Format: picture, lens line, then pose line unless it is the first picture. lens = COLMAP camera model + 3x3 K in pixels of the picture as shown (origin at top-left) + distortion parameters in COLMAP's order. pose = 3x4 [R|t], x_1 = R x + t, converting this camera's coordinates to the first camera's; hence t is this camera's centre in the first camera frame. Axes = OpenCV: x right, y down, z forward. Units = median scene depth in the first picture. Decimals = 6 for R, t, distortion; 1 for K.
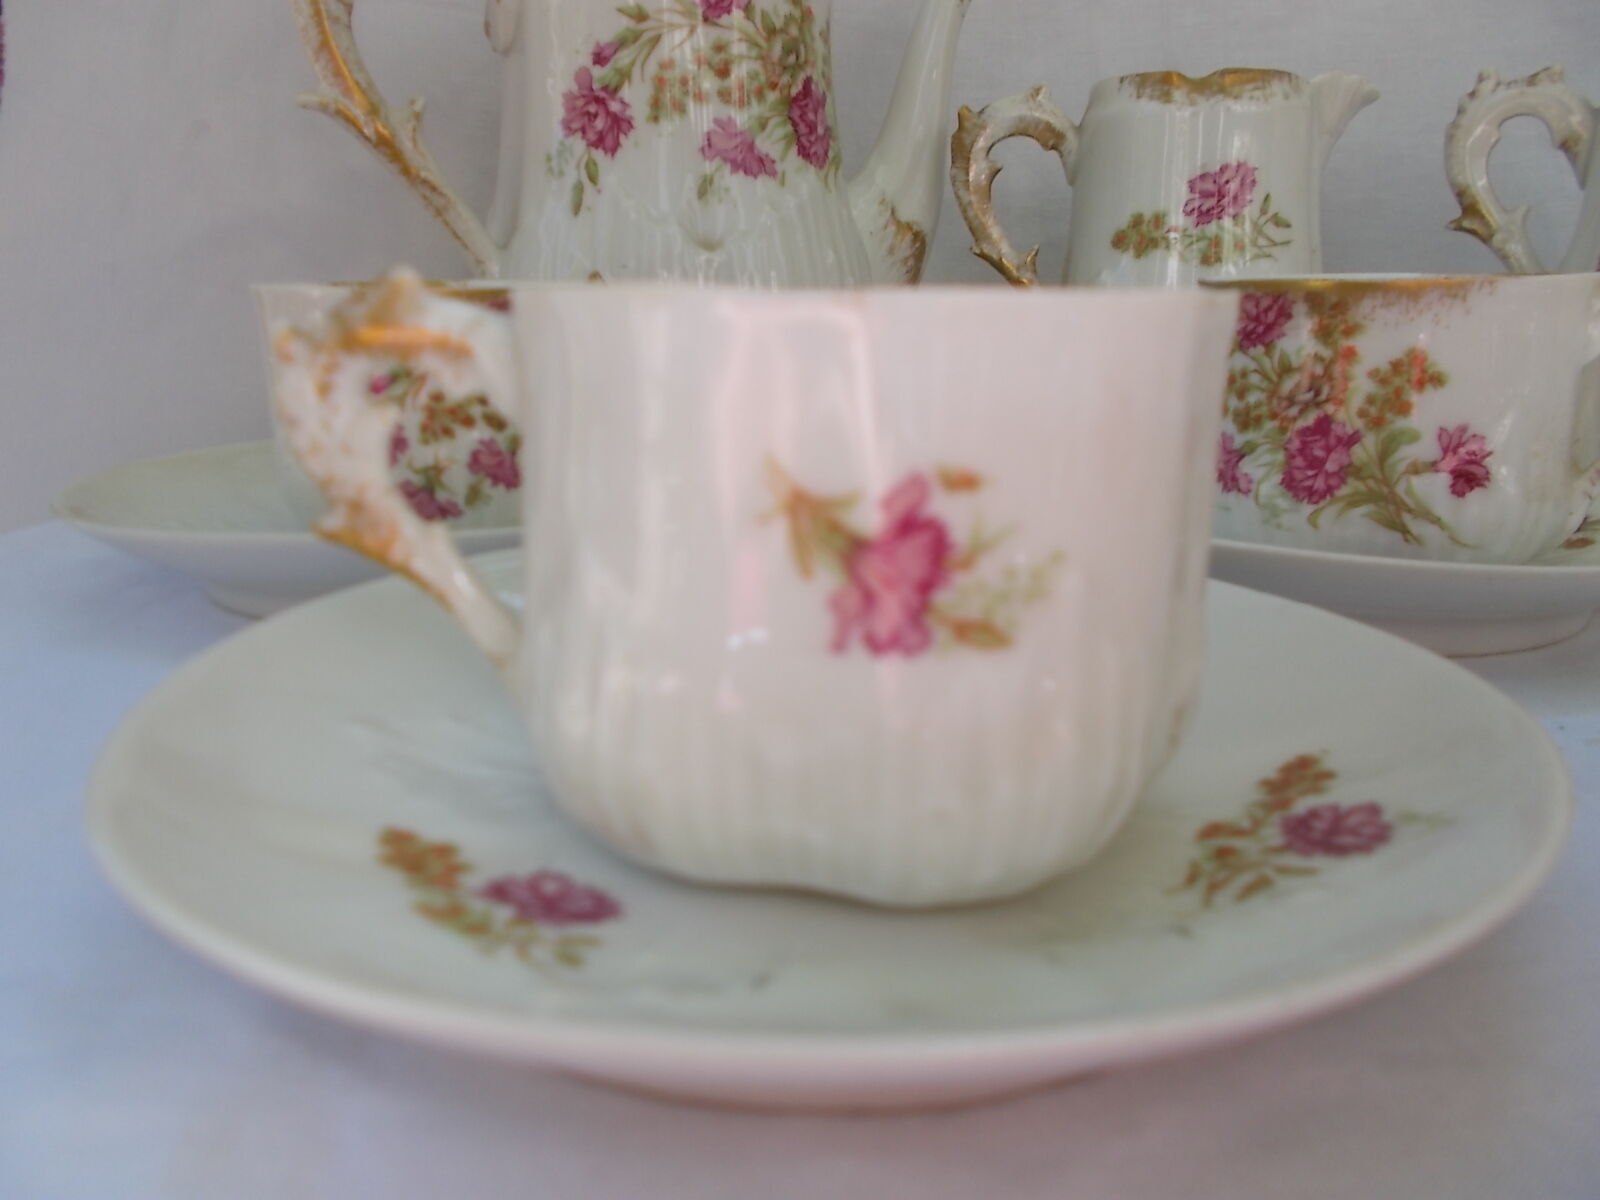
lens RADIAL K [[1232.8, 0, 800.0], [0, 1232.8, 600.0], [0, 0, 1]] dist [-0.000010, -0.004367]
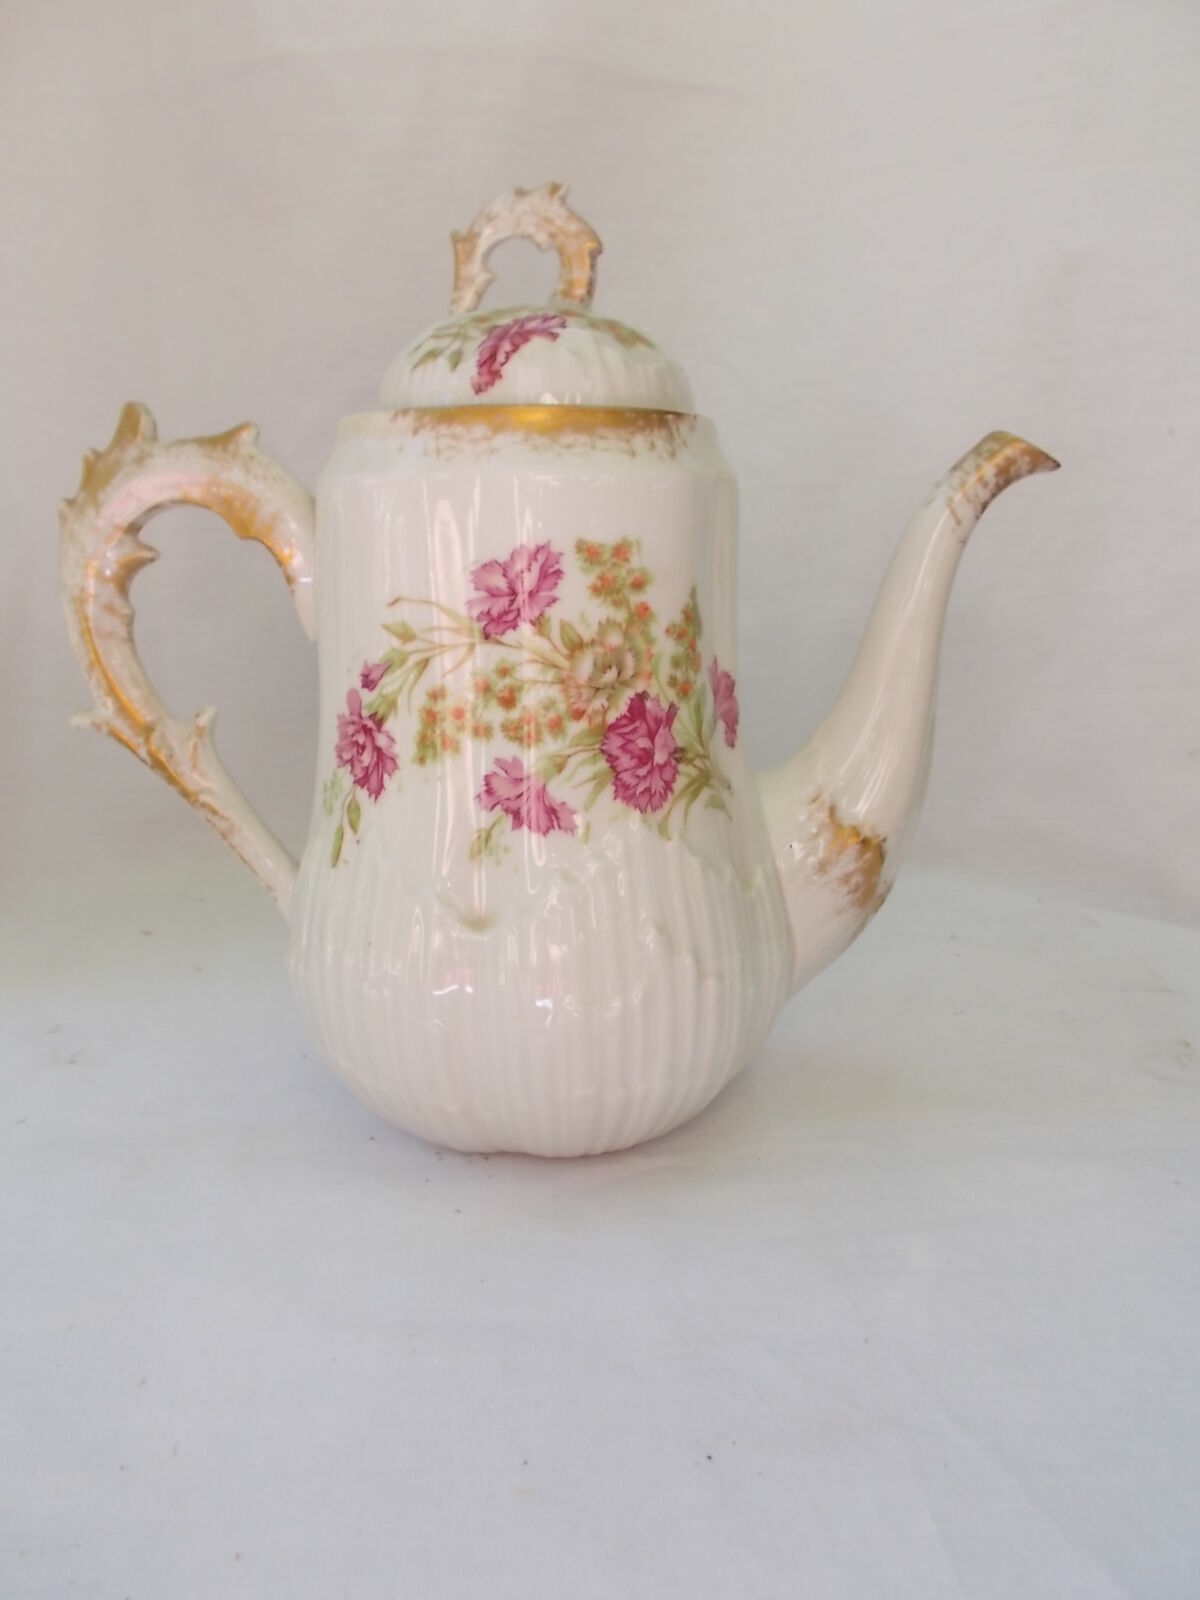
lens RADIAL K [[1232.8, 0, 599.5], [0, 1232.8, 839.6], [0, 0, 1]] dist [-0.000010, -0.004367]
pose [[0.917854, 0.080010, -0.388771, 0.290246], [-0.096662, 0.995042, -0.023427, -0.327885], [0.384969, 0.059082, 0.921037, 0.322046]]
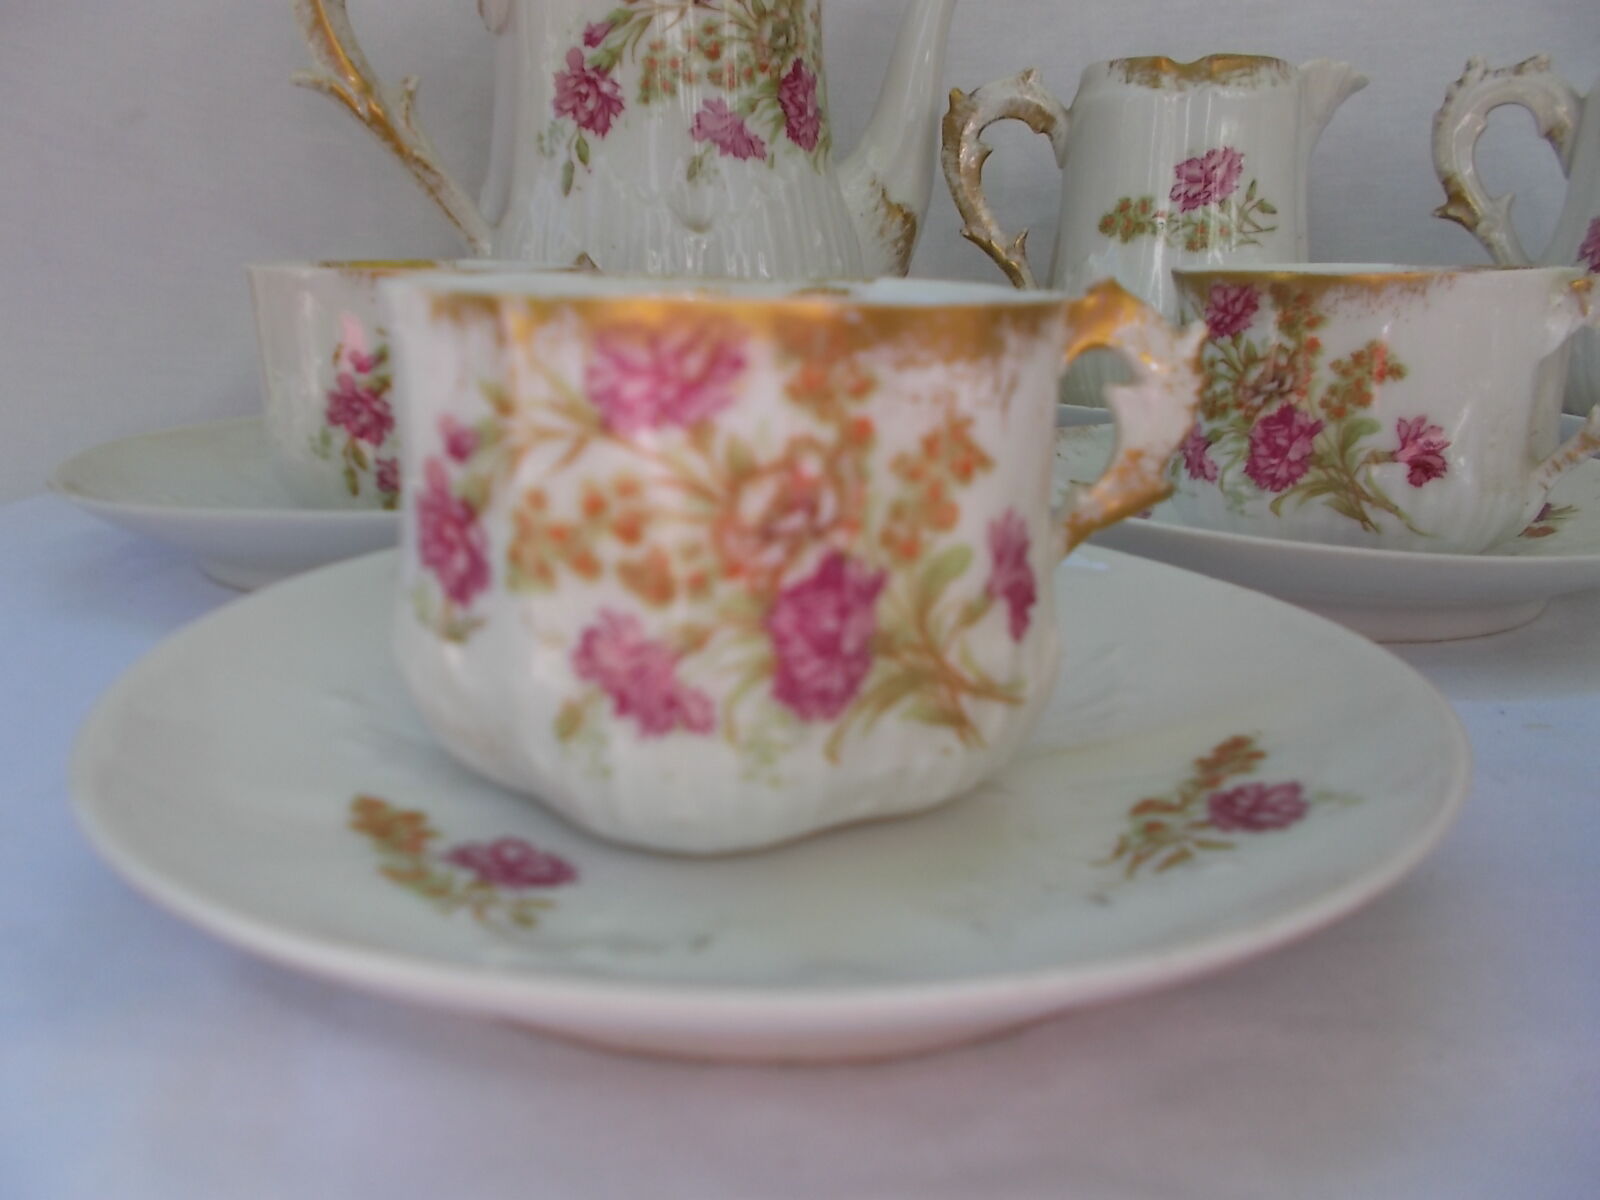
lens RADIAL K [[1232.8, 0, 800.0], [0, 1232.8, 600.0], [0, 0, 1]] dist [-0.000010, -0.004367]
pose [[0.999940, 0.010854, -0.001211, 0.014504], [-0.010827, 0.999736, 0.020241, -0.002647], [0.001431, -0.020227, 0.999794, -0.017284]]
